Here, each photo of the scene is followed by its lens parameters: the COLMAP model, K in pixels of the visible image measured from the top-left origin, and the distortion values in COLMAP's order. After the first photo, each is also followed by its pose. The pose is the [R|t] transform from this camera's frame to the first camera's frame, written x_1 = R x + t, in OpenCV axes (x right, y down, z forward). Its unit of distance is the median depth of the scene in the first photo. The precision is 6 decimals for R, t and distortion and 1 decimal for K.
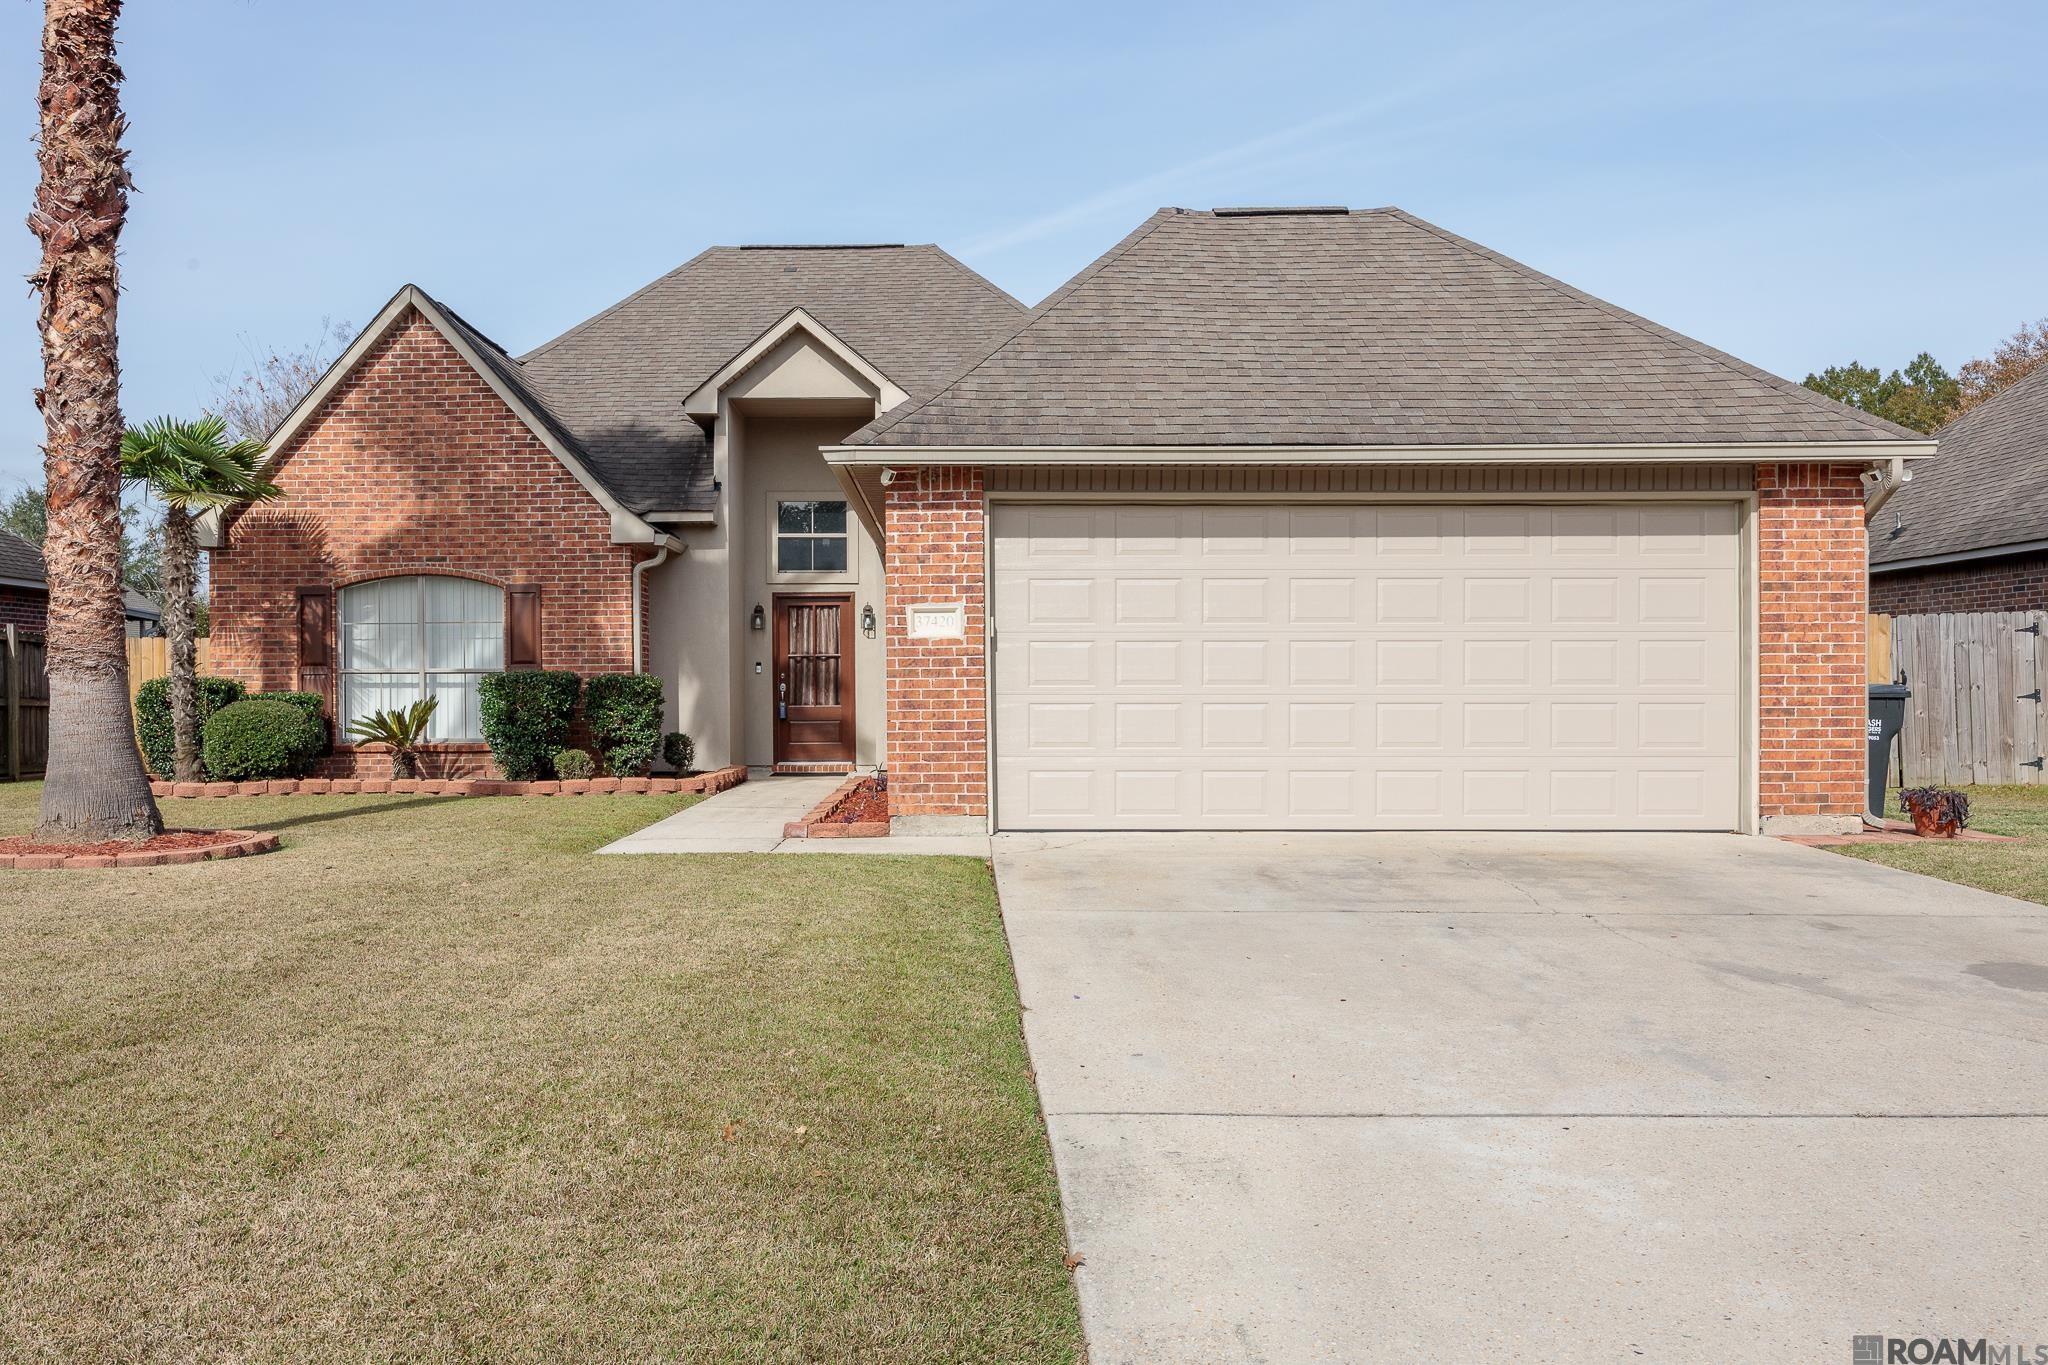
lens RADIAL K [[1739.7, 0, 981.1], [0, 1739.7, 708.1], [0, 0, 1]] dist [0.002530, 0.010339]
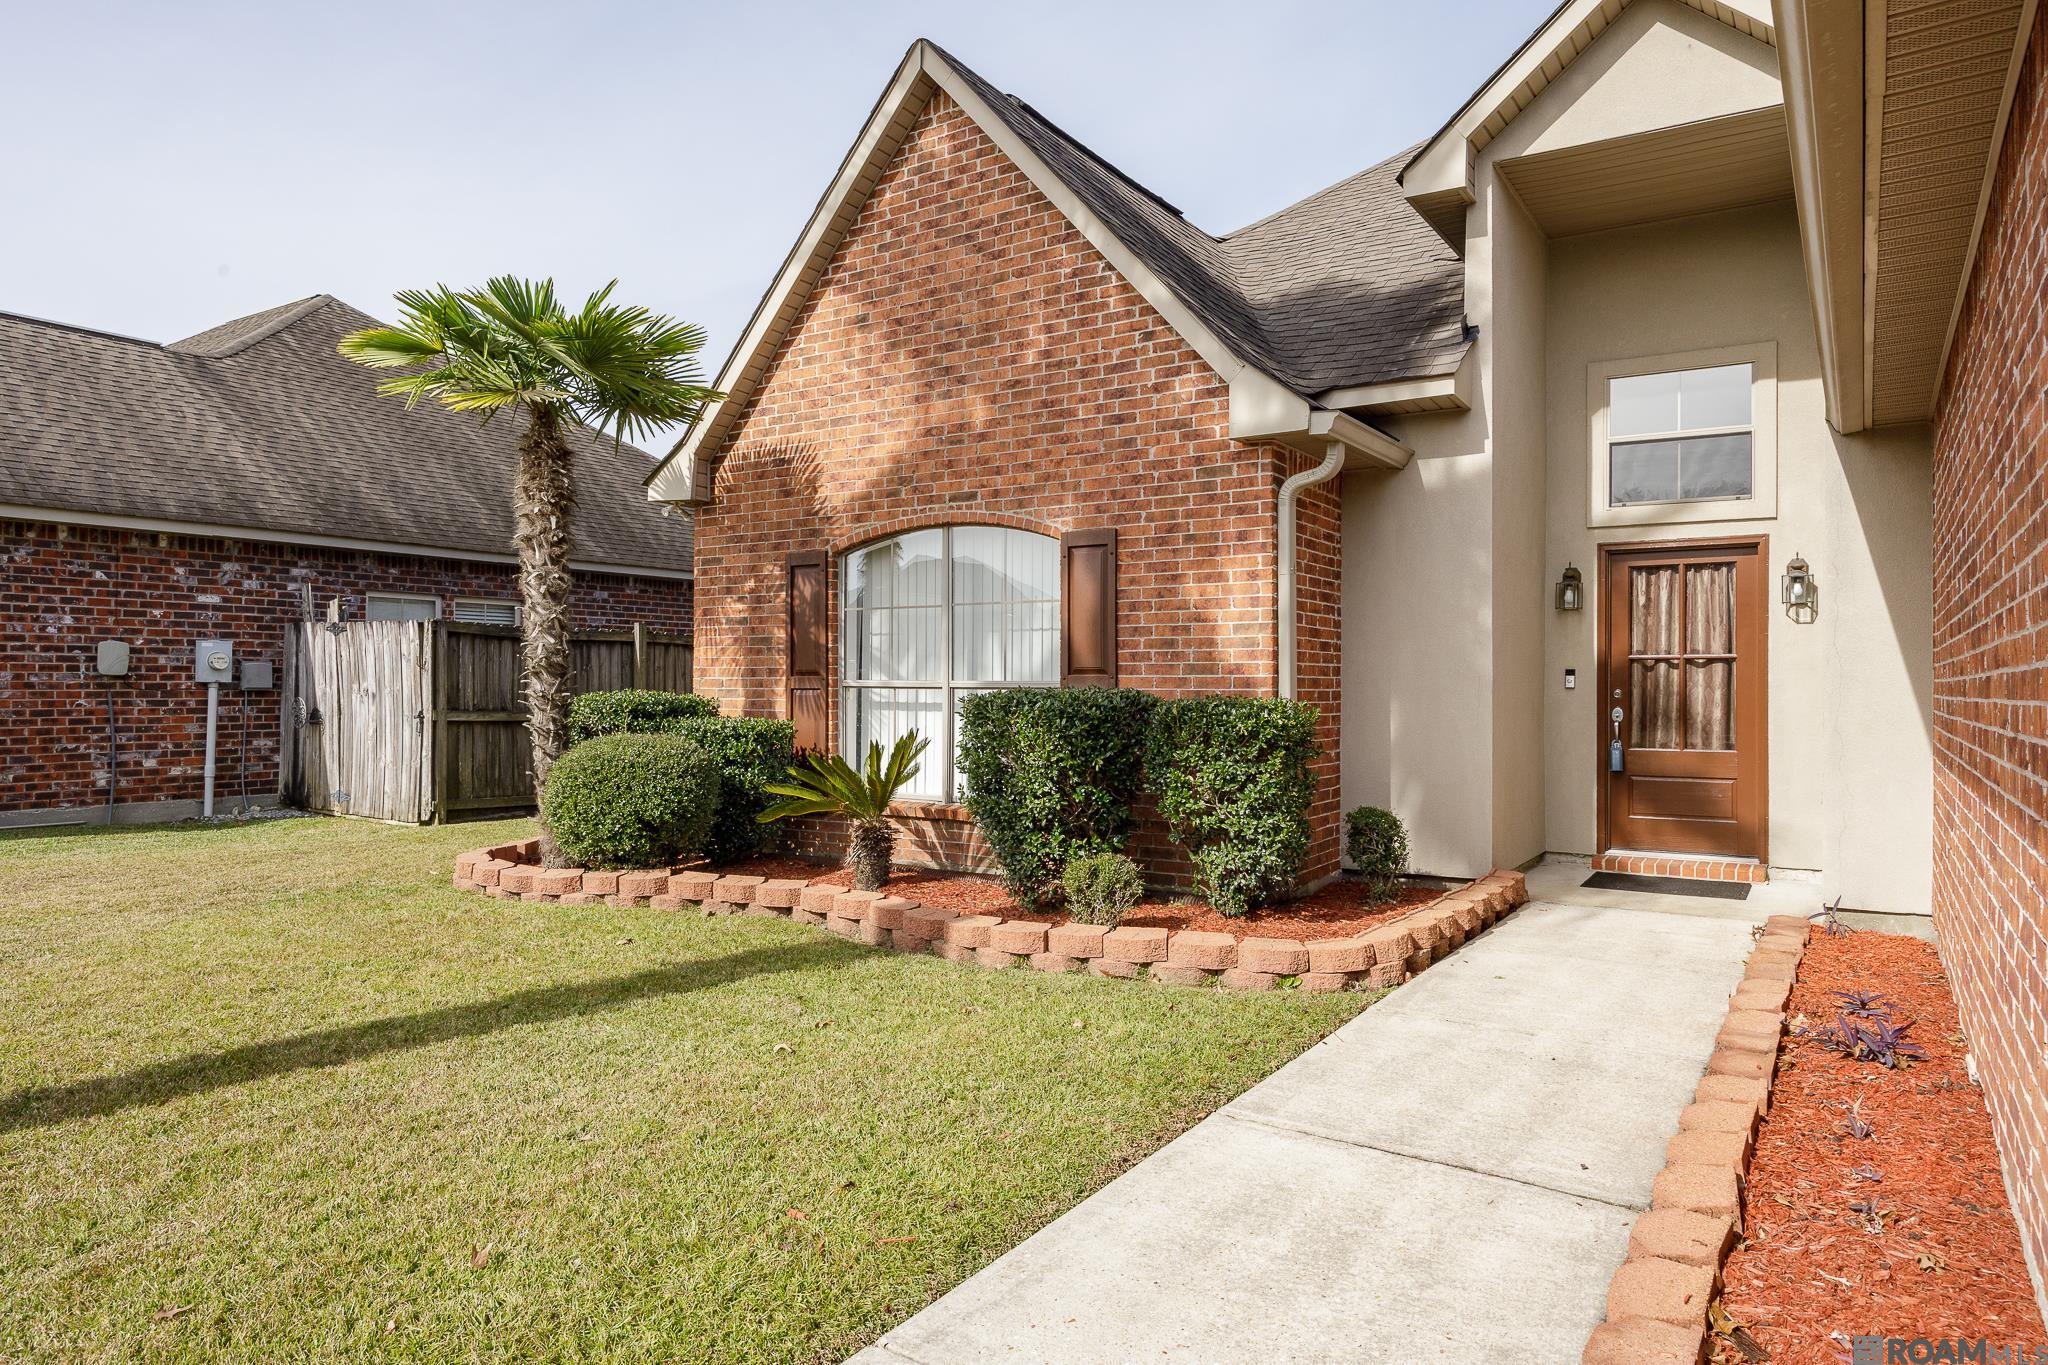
lens RADIAL K [[1278.4, 0, 1021.1], [0, 1278.4, 675.3], [0, 0, 1]] dist [-0.012464, 0.001964]
pose [[0.828414, 0.005229, -0.560093, -0.051724], [-0.014073, 0.999835, -0.011481, -0.019955], [0.559940, 0.017393, 0.828351, 0.653259]]
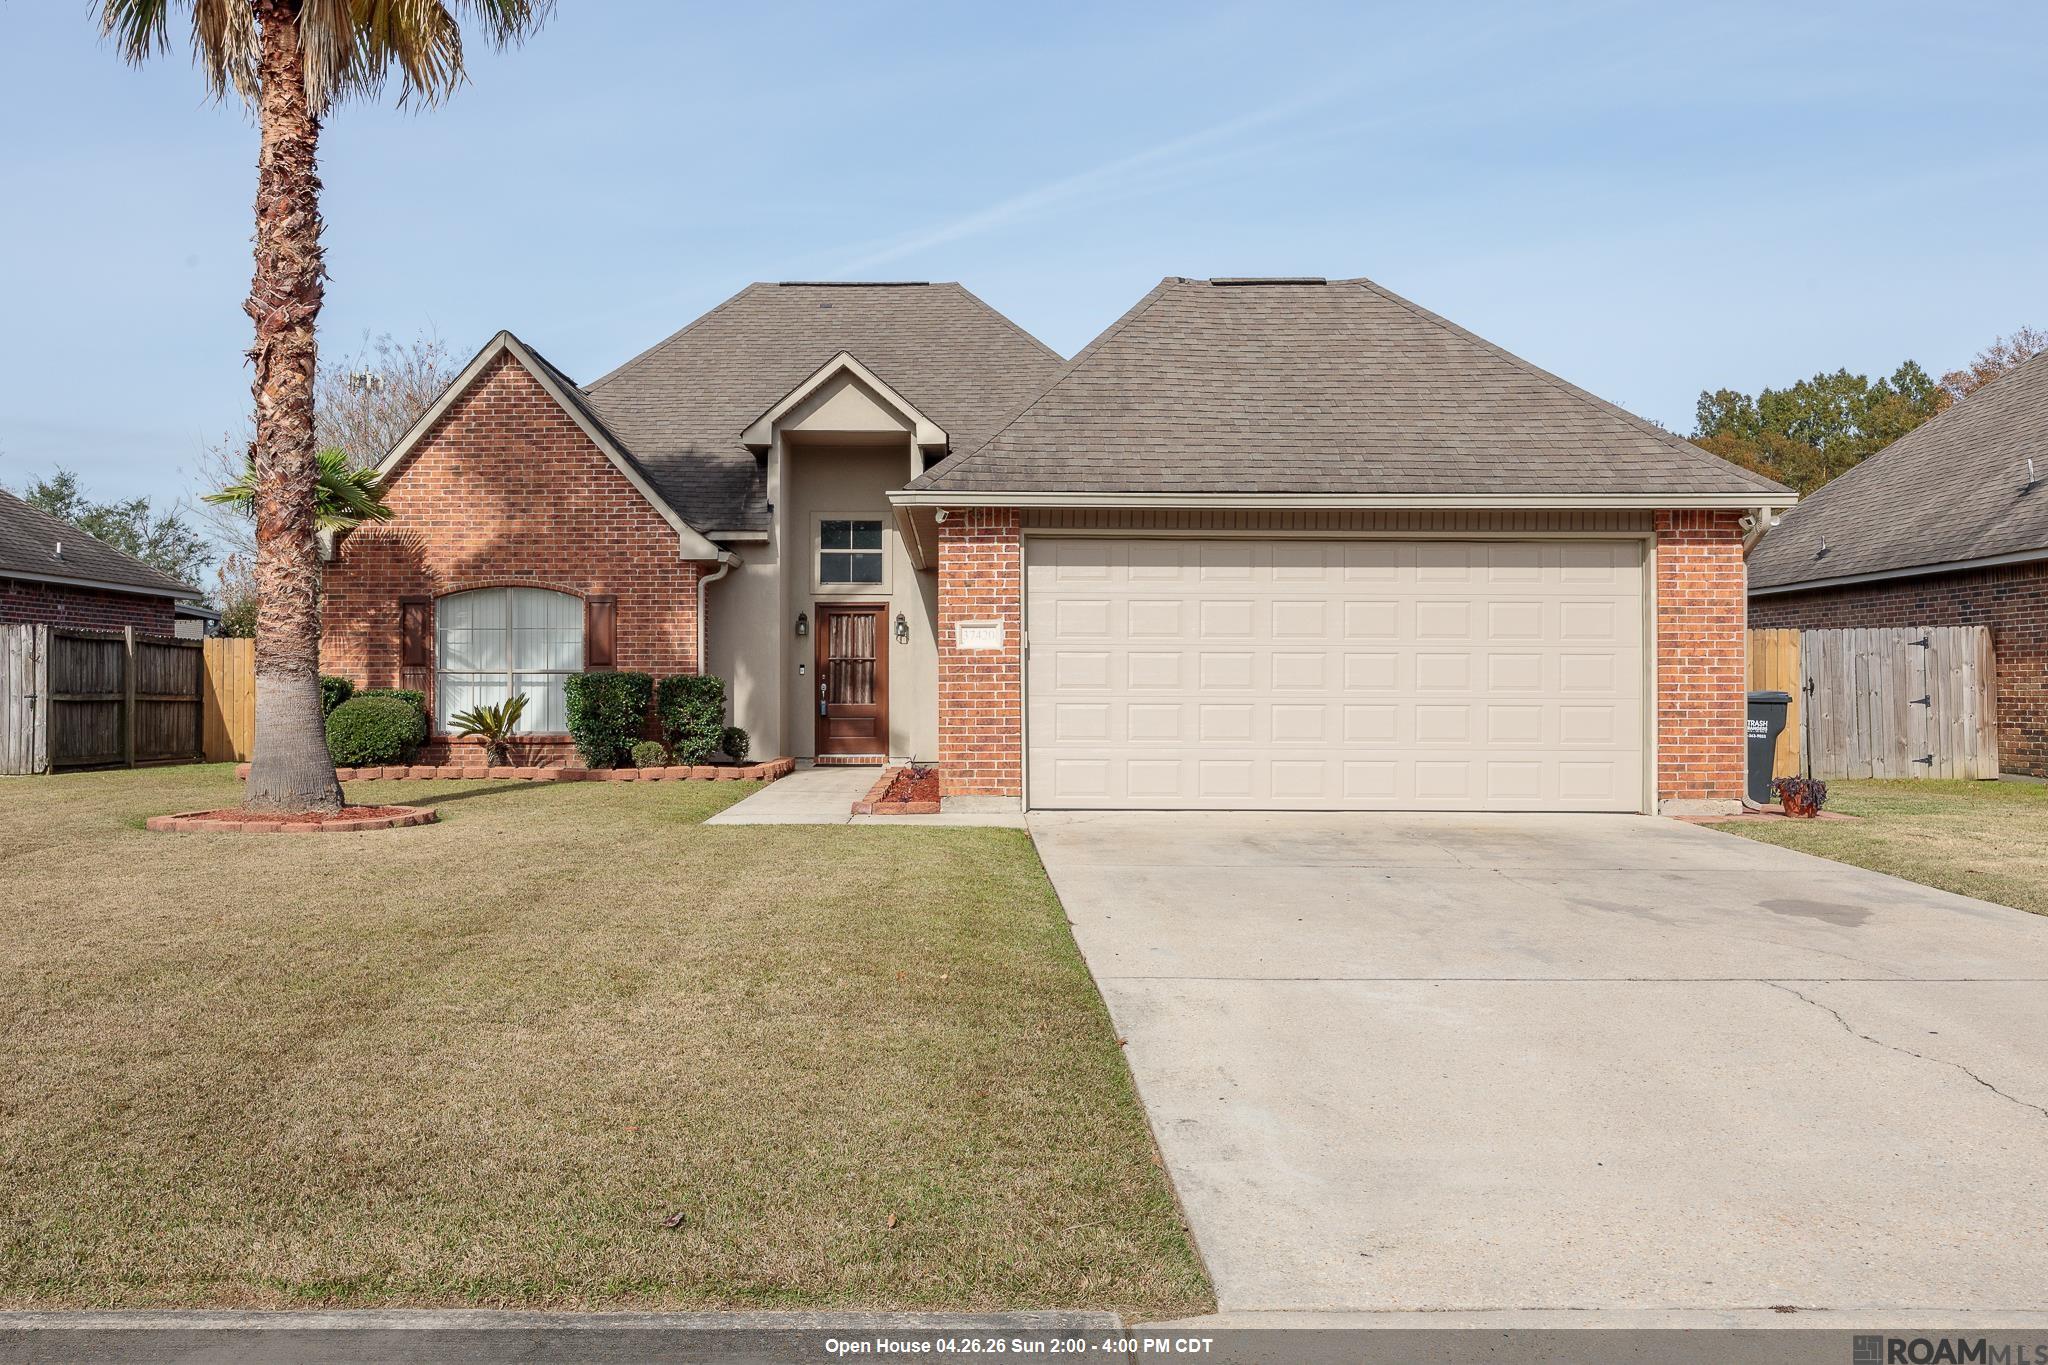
lens RADIAL K [[1755.4, 0, 1020.8], [0, 1755.4, 676.7], [0, 0, 1]] dist [0.002881, -0.010195]
pose [[0.999669, 0.005816, 0.025054, -0.018800], [-0.005394, 0.999843, -0.016888, -0.000387], [-0.025149, 0.016747, 0.999543, -0.146649]]
